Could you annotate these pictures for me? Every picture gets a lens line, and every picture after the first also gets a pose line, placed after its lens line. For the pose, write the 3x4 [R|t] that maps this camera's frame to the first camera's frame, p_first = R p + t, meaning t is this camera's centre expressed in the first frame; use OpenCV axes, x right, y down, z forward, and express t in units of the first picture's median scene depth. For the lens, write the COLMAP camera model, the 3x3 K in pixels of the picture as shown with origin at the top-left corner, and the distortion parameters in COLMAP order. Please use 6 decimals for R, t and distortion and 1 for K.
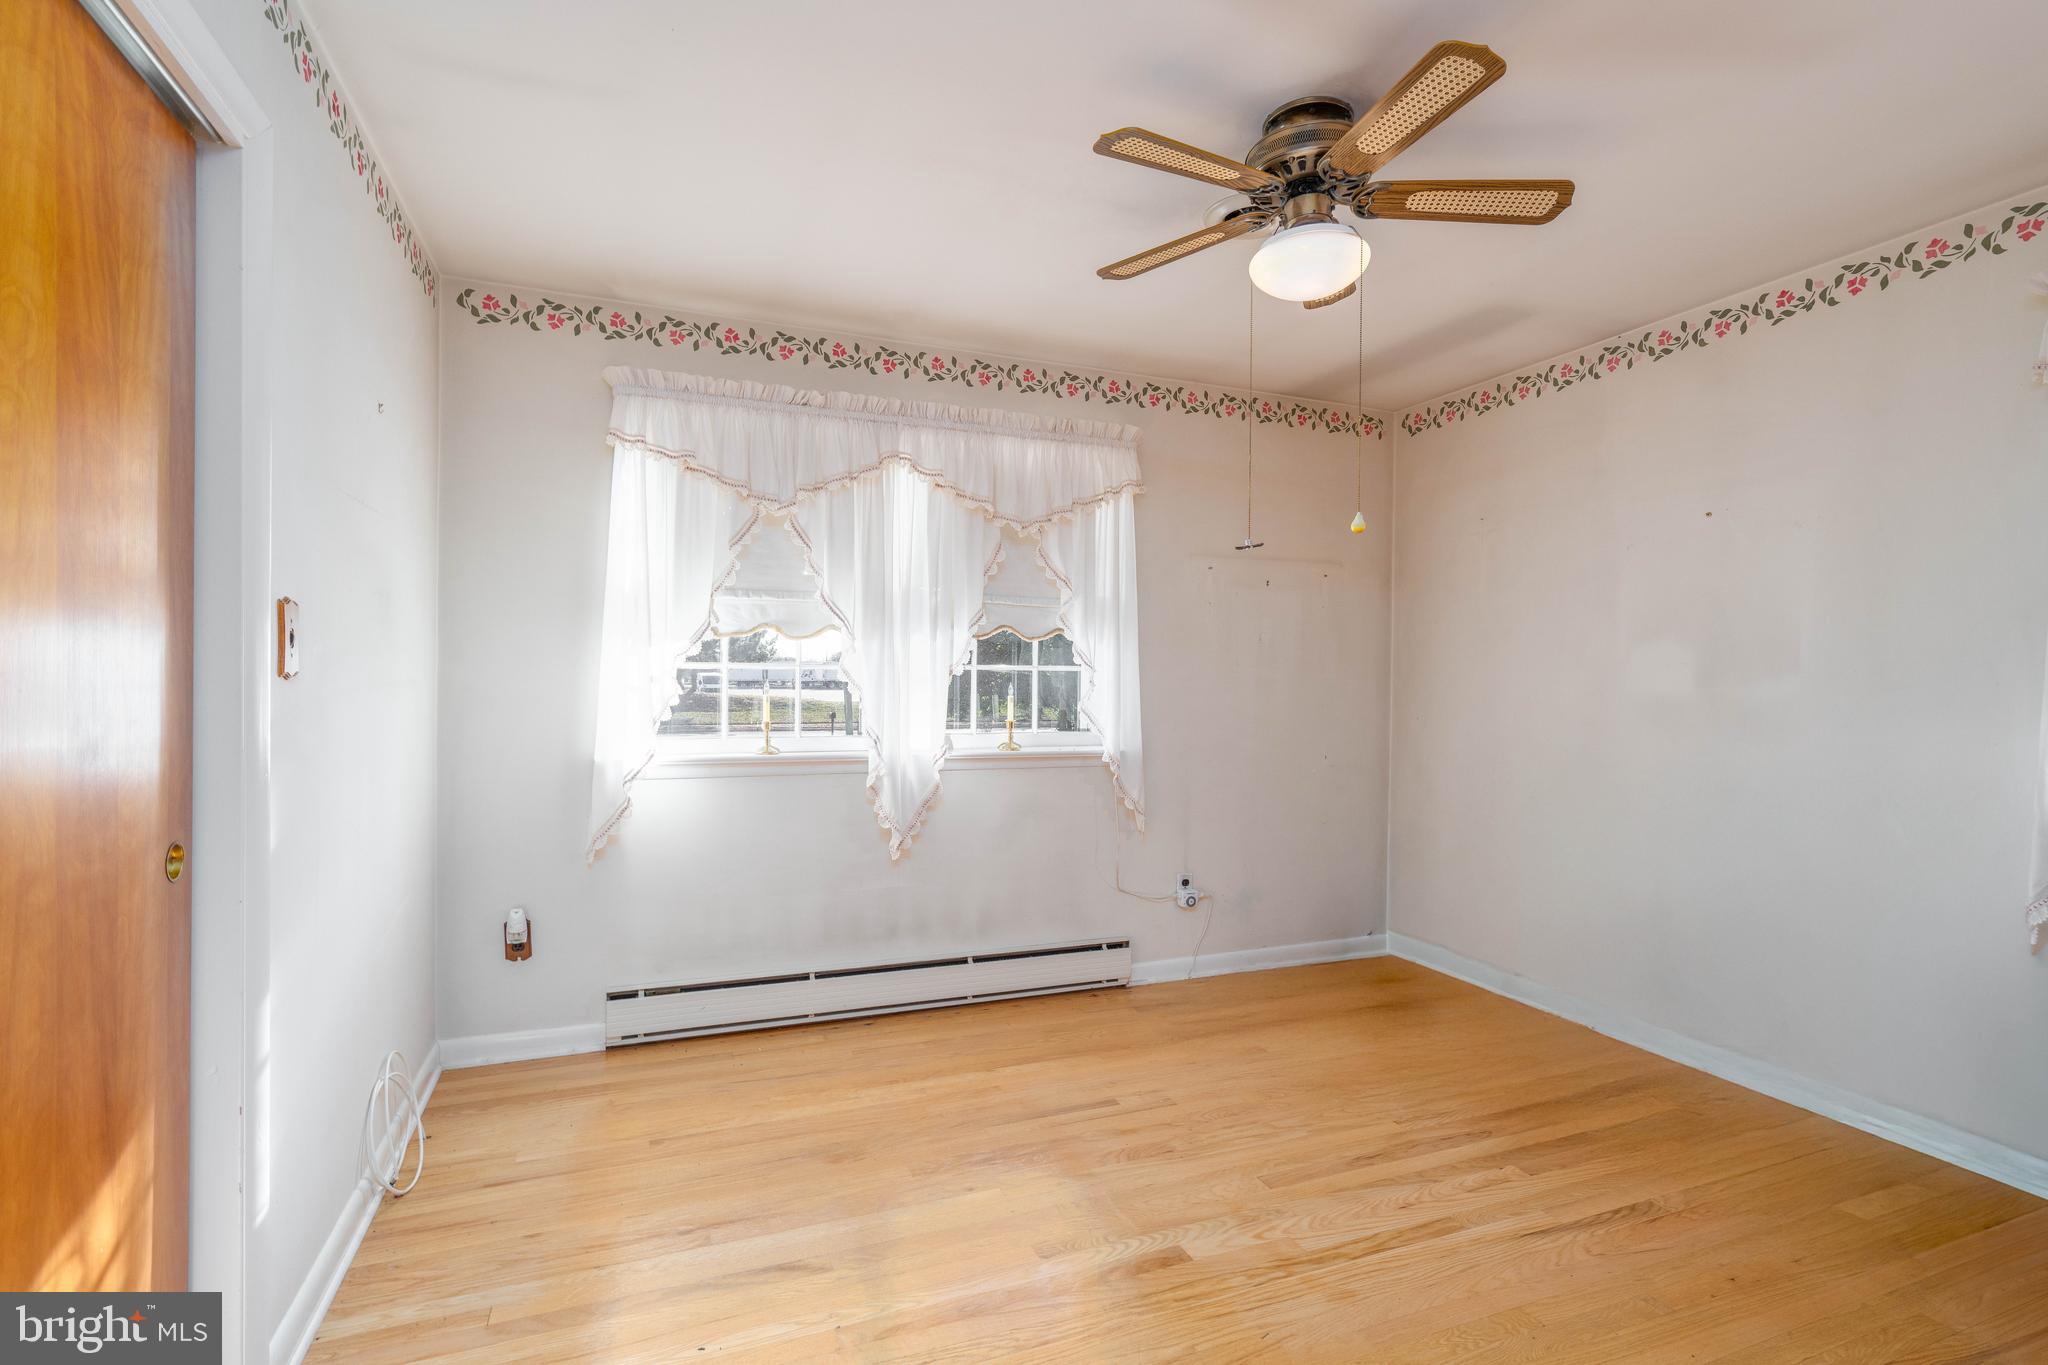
lens RADIAL K [[925.1, 0, 1024.0], [0, 925.1, 682.5], [0, 0, 1]] dist [-0.000796, -0.000018]
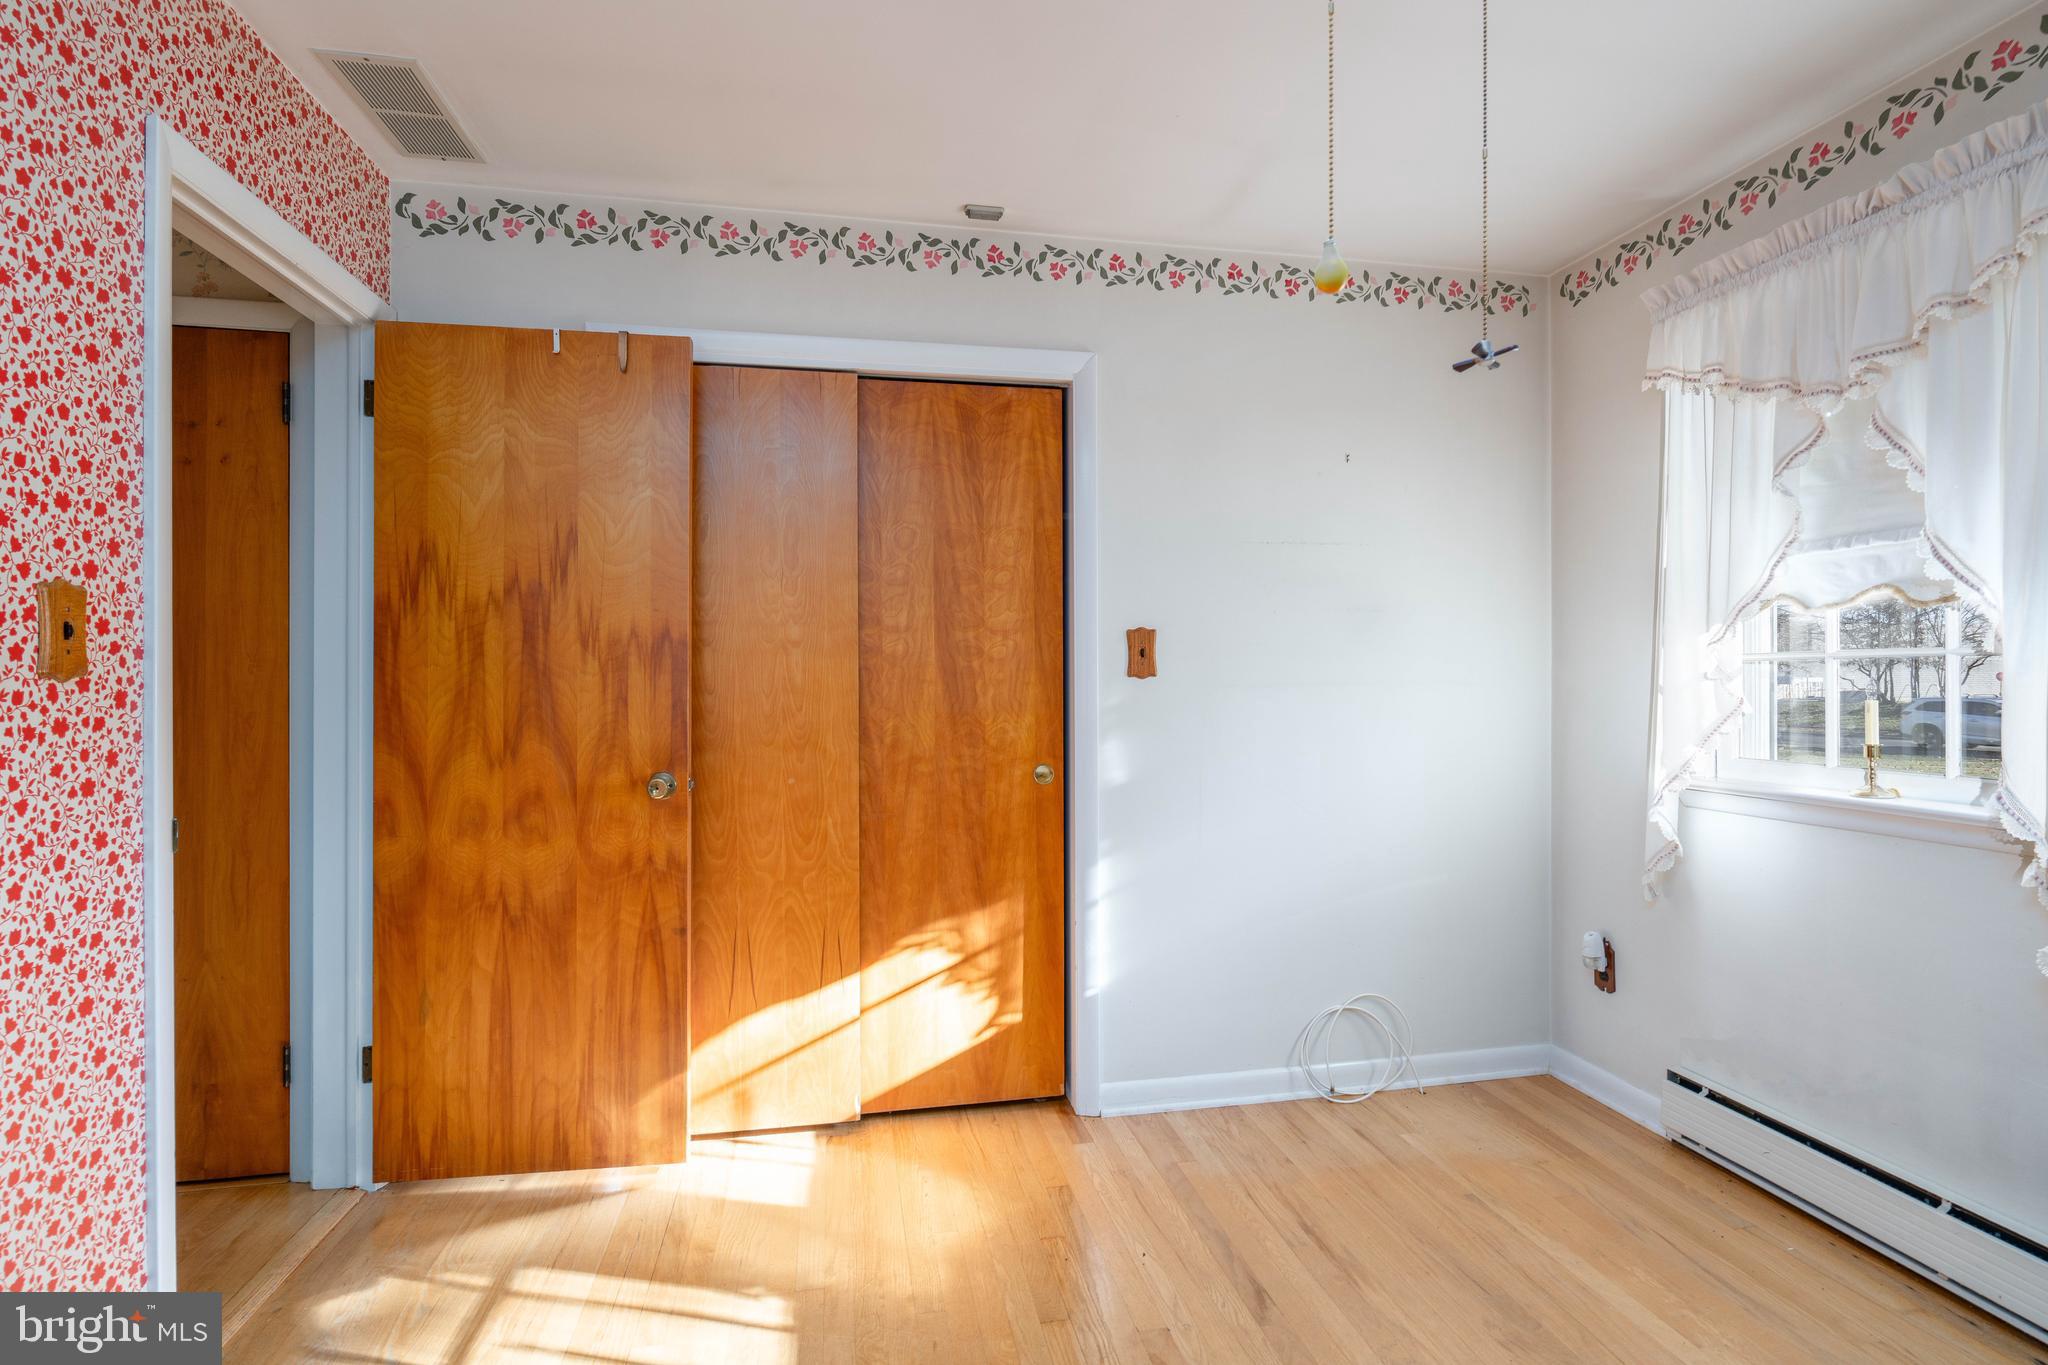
lens RADIAL K [[1033.0, 0, 1024.0], [0, 1033.0, 682.5], [0, 0, 1]] dist [0.001178, 0.000267]
pose [[-0.194754, -0.007024, -0.980827, 0.548842], [-0.005570, 0.999966, -0.006055, 0.008568], [0.980836, 0.004284, -0.194787, 0.636167]]
